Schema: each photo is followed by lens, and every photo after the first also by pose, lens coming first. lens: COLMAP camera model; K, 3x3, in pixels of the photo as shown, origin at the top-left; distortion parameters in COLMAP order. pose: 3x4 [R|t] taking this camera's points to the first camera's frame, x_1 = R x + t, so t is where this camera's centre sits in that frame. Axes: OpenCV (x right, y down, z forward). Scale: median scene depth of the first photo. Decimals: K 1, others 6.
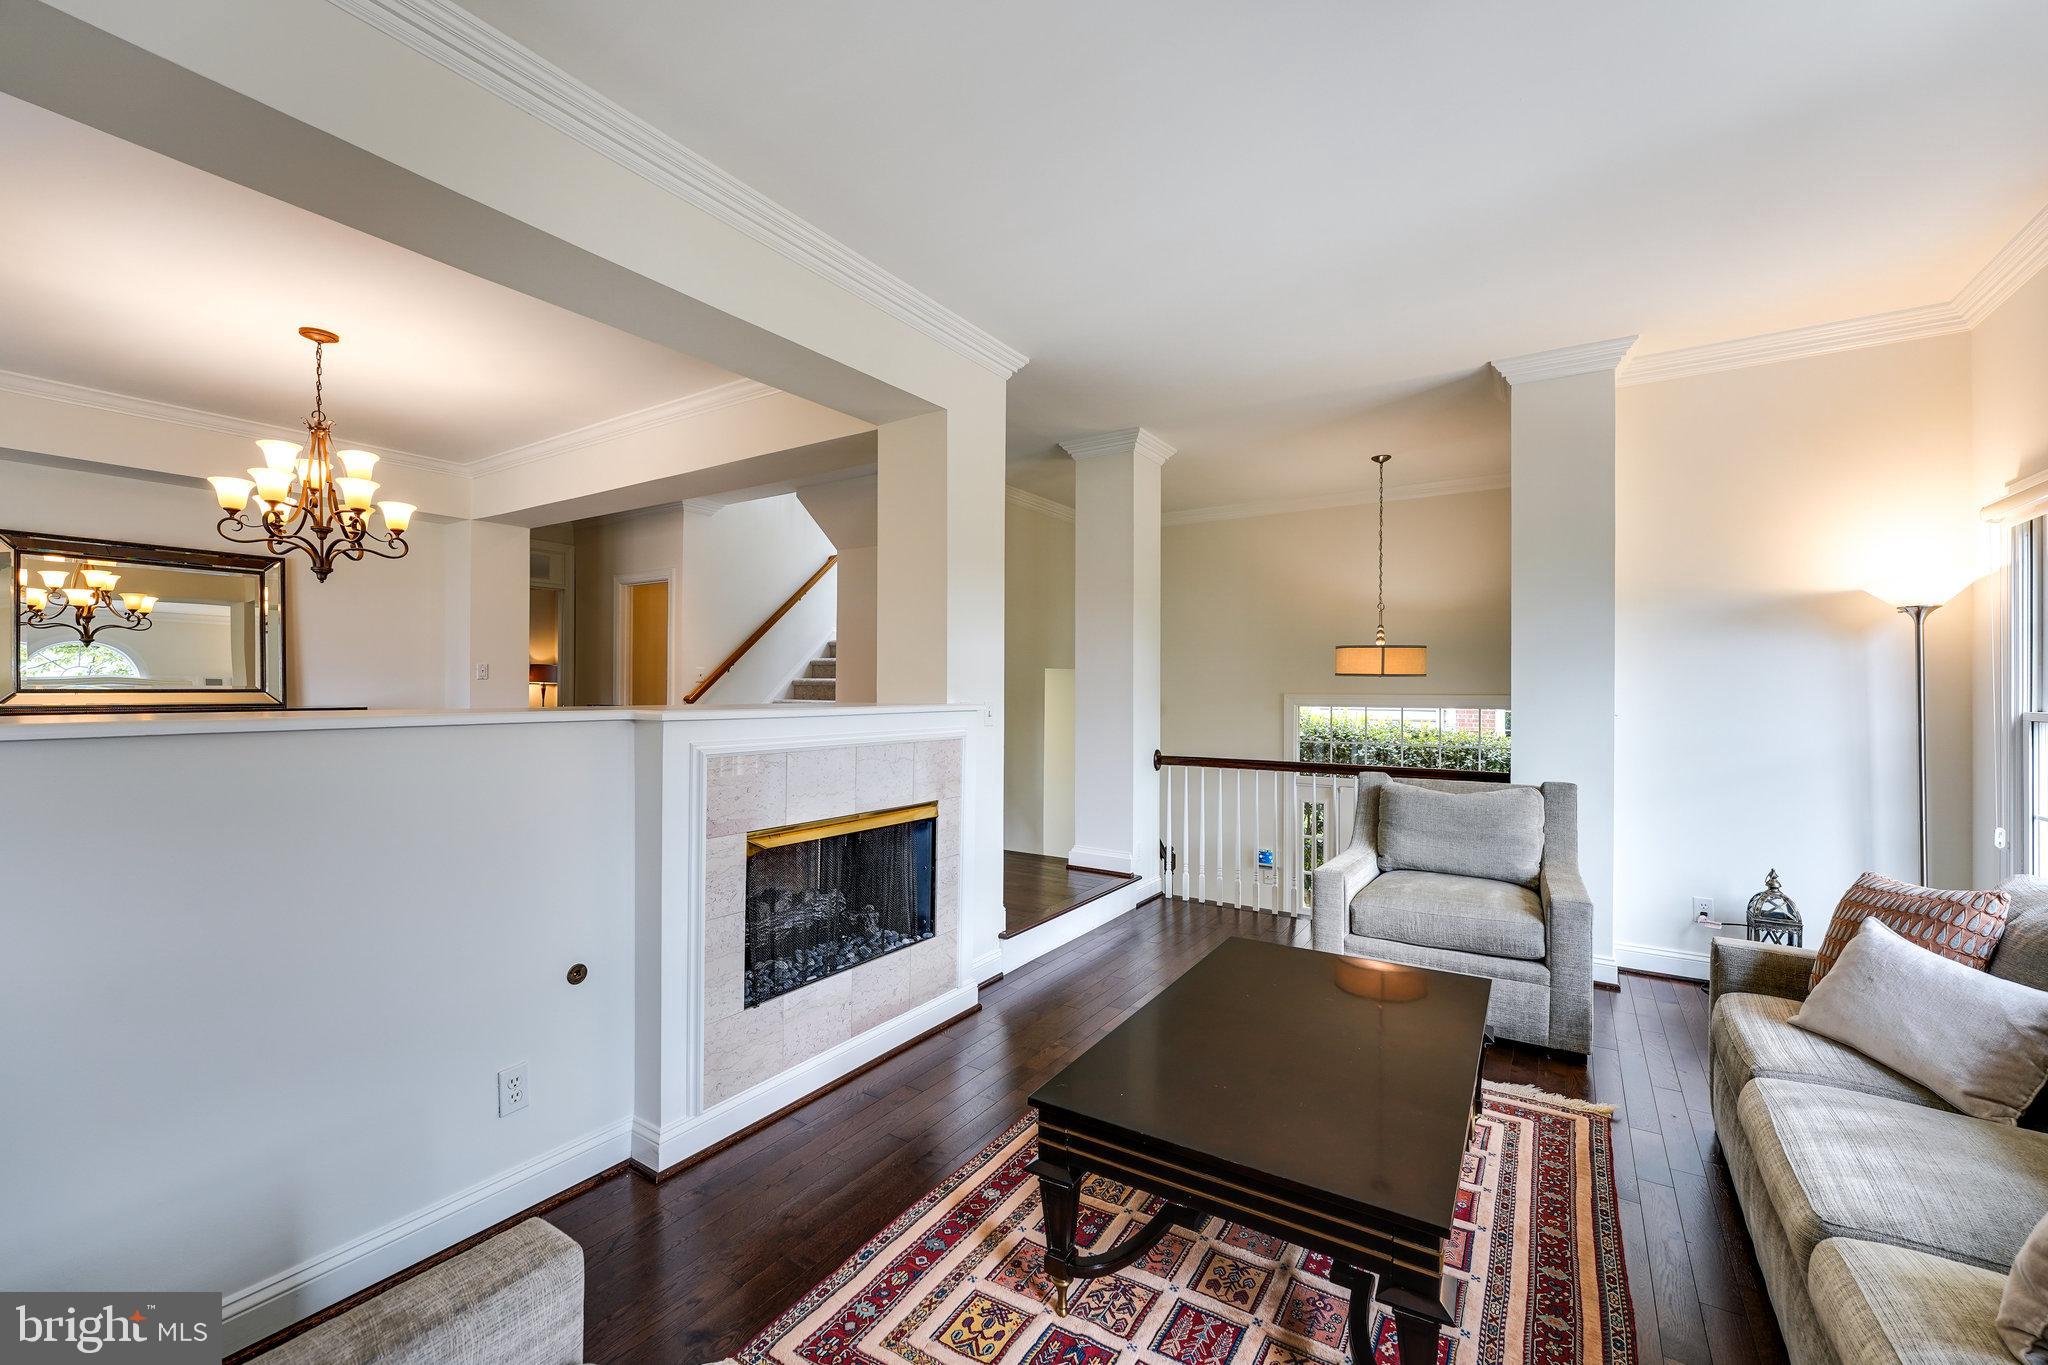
lens RADIAL K [[835.5, 0, 1024.0], [0, 835.5, 682.5], [0, 0, 1]] dist [0.001388, 0.000330]
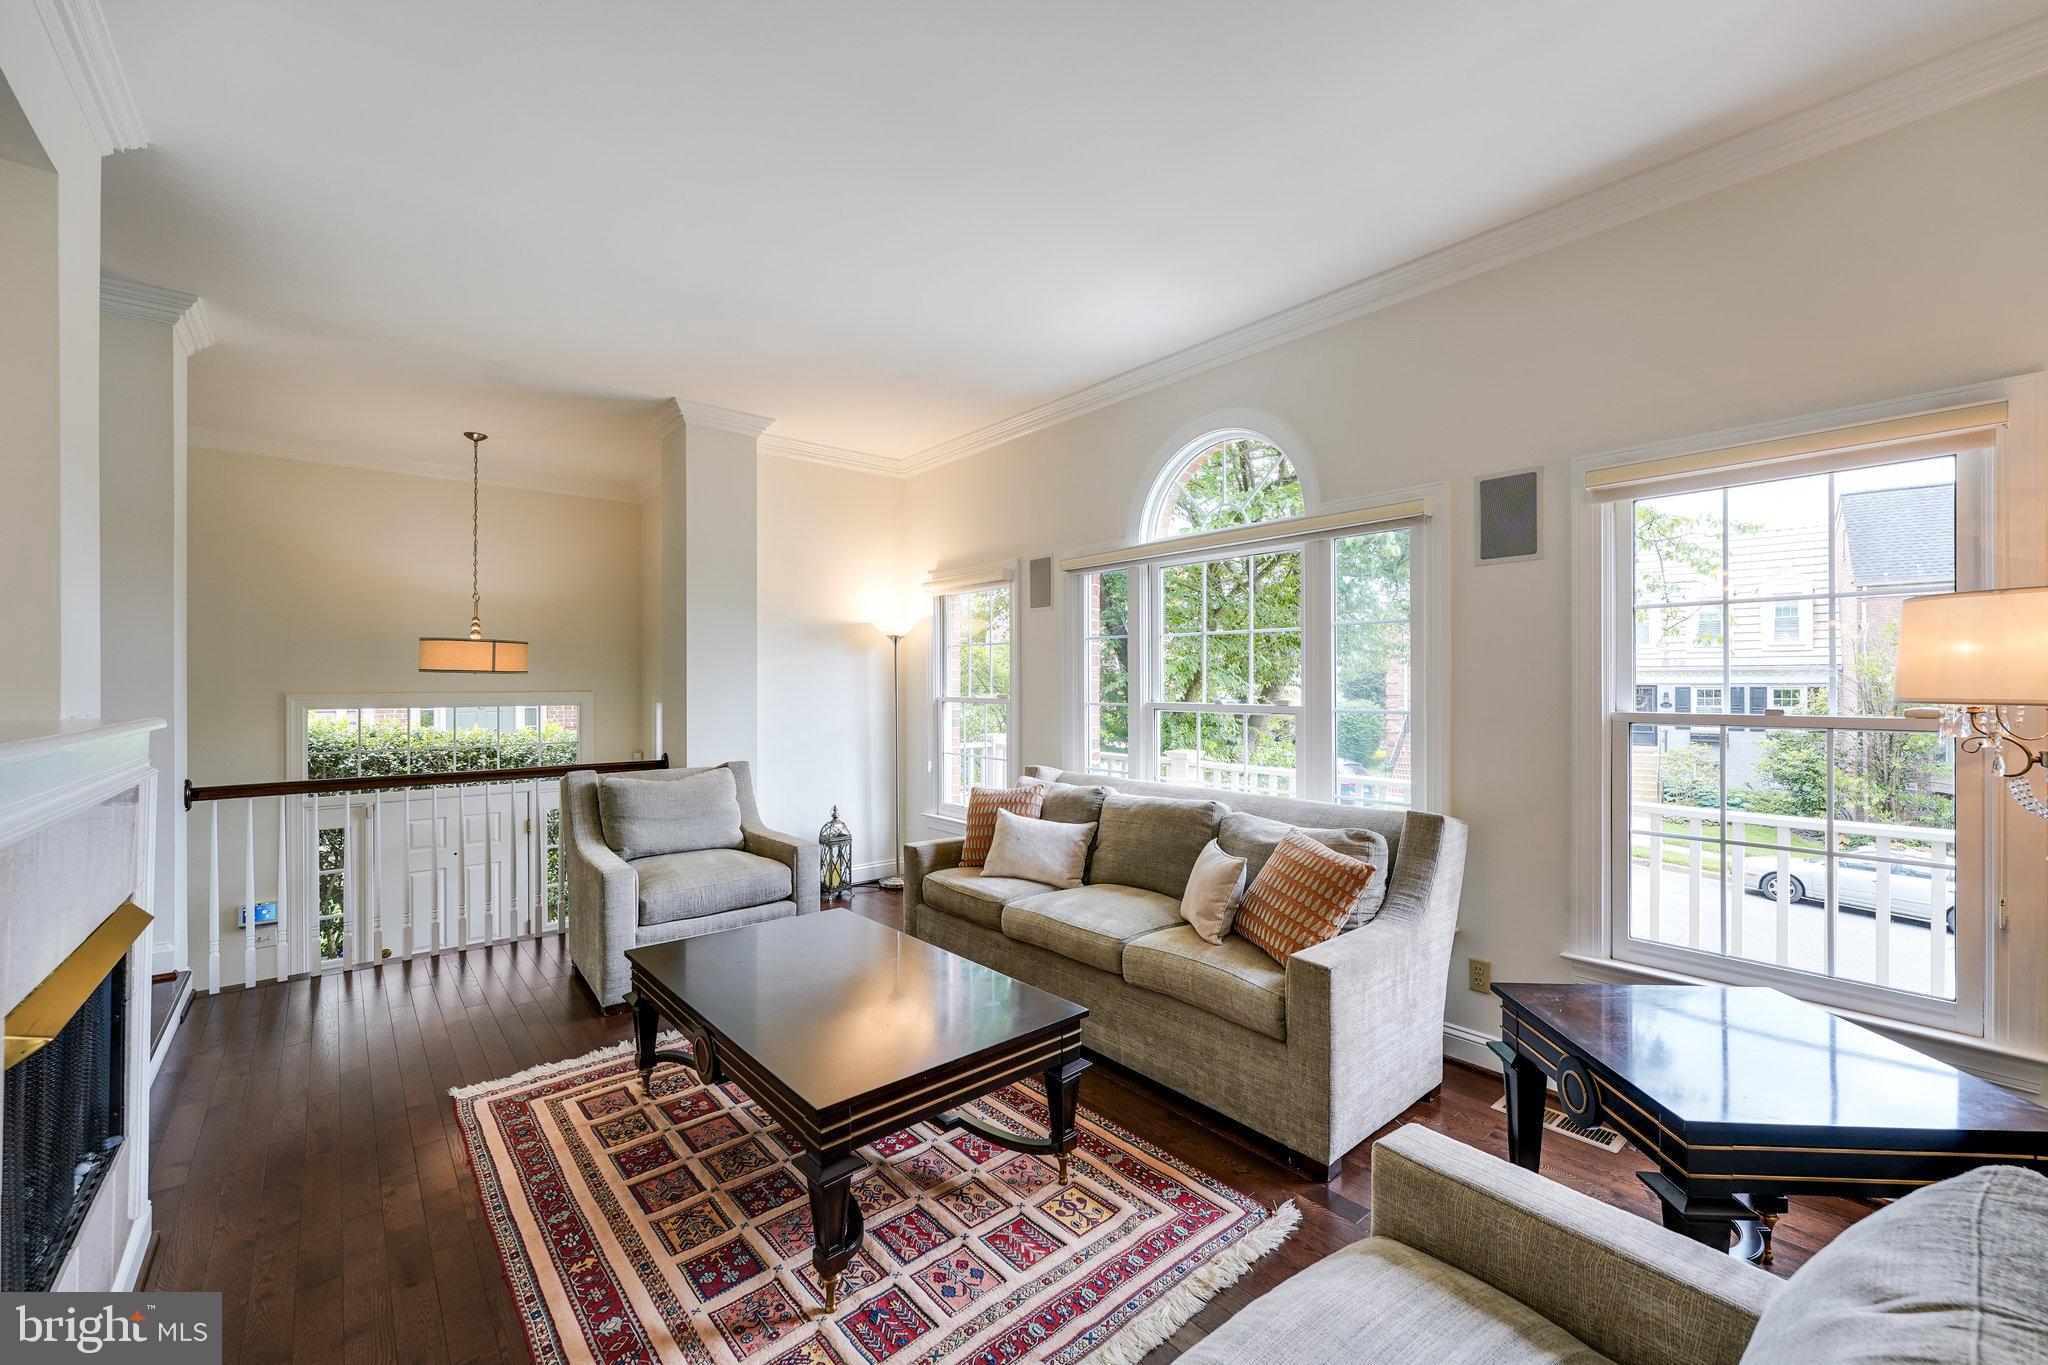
lens RADIAL K [[825.3, 0, 1024.0], [0, 825.3, 682.5], [0, 0, 1]] dist [0.001999, 0.000747]
pose [[0.289053, -0.002444, 0.957310, -0.427350], [-0.001997, 0.999993, 0.003156, -0.001937], [-0.957311, -0.002824, 0.289046, 0.251613]]
